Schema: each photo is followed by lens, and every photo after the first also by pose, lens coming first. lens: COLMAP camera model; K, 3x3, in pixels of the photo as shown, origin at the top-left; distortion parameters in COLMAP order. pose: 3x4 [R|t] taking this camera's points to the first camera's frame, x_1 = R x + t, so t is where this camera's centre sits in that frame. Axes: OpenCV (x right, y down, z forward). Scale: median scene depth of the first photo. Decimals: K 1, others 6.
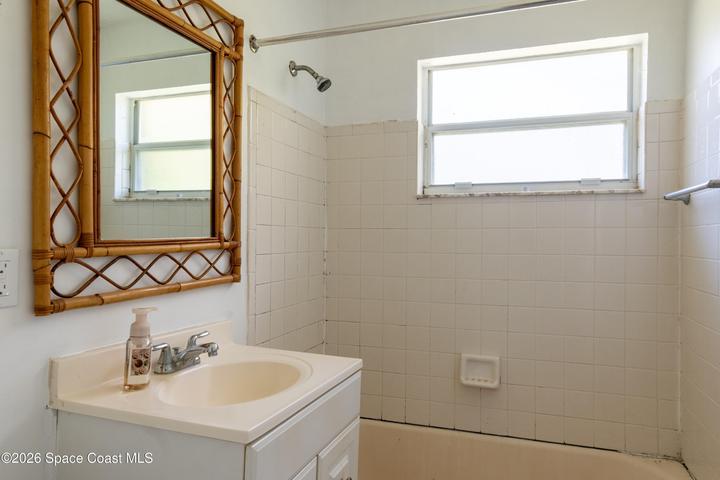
lens RADIAL K [[476.2, 0, 344.5], [0, 476.2, 239.7], [0, 0, 1]] dist [-0.002010, 0.002066]
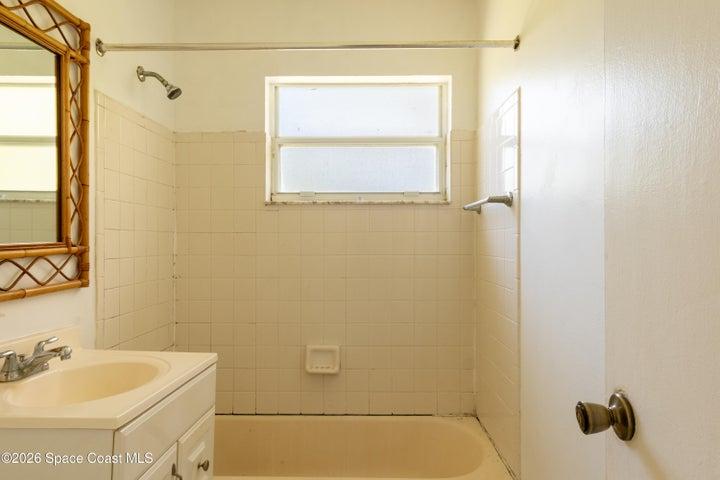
lens RADIAL K [[481.7, 0, 360.0], [0, 481.7, 240.0], [0, 0, 1]] dist [0.029468, 0.002634]
pose [[0.938925, -0.004601, 0.344091, -0.035072], [0.006558, 0.999968, -0.004525, -0.000875], [-0.344059, 0.006505, 0.938925, -0.150928]]
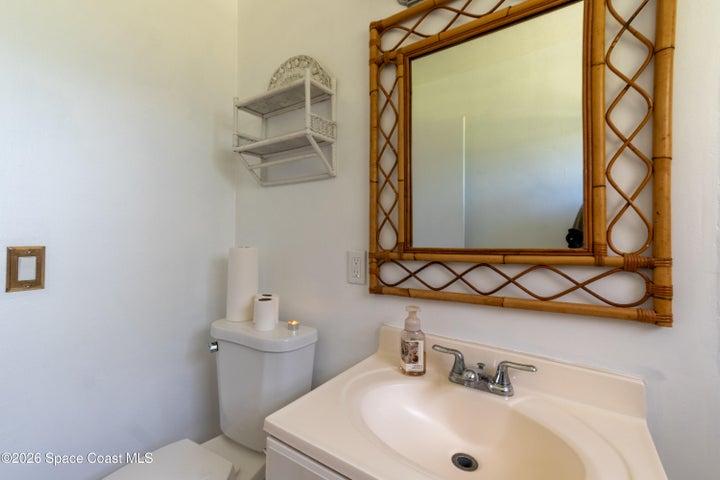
lens RADIAL K [[309.5, 0, 358.5], [0, 309.5, 237.0], [0, 0, 1]] dist [-0.000212, 0.012855]
pose [[-0.200503, -0.013223, -0.979604, 0.239787], [-0.015189, 0.999831, -0.010387, -0.012590], [0.979575, 0.012797, -0.200670, 0.691634]]
